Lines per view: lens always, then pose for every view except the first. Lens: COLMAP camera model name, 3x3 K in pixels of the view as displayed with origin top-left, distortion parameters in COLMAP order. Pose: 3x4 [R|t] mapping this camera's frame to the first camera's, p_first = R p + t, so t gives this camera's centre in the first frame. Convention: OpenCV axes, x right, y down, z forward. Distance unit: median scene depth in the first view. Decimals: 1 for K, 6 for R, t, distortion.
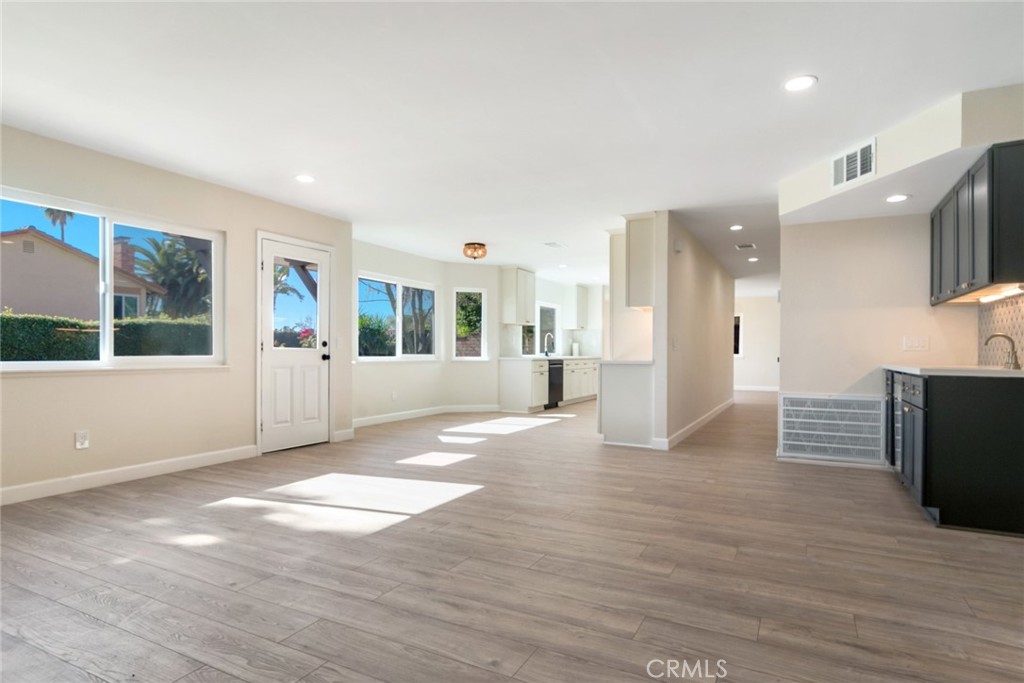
lens RADIAL K [[544.2, 0, 528.3], [0, 544.2, 348.3], [0, 0, 1]] dist [0.004511, -0.000104]
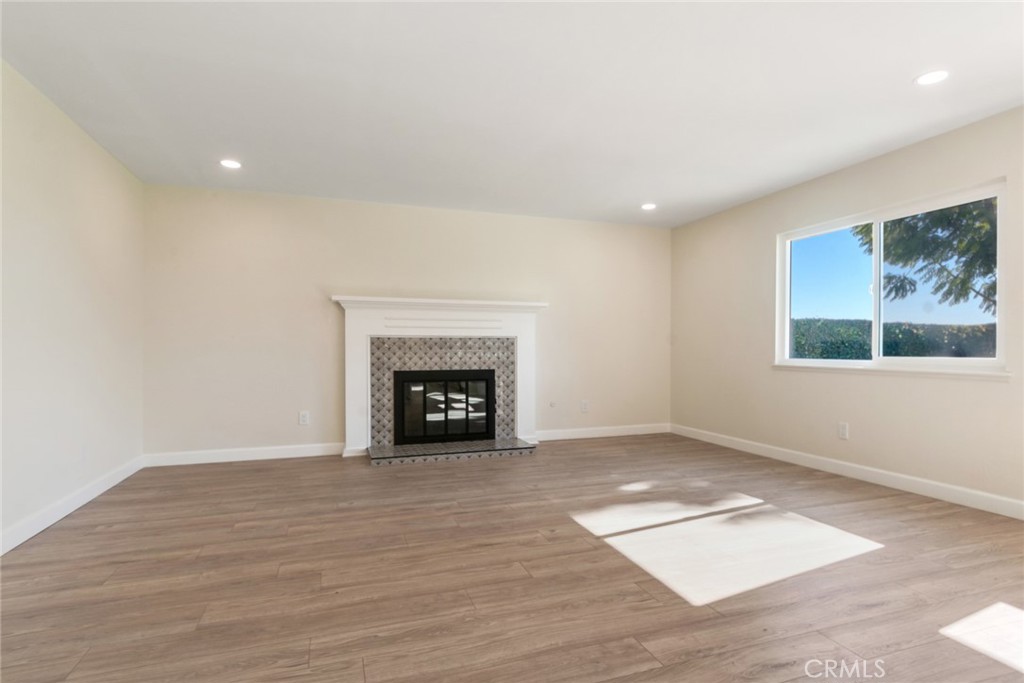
lens RADIAL K [[544.2, 0, 528.3], [0, 544.2, 348.3], [0, 0, 1]] dist [0.004511, -0.000104]
pose [[-0.684691, -0.003556, -0.728825, 0.231464], [0.002487, 0.999971, -0.007215, 0.003040], [0.728829, -0.006753, -0.684662, 0.685562]]
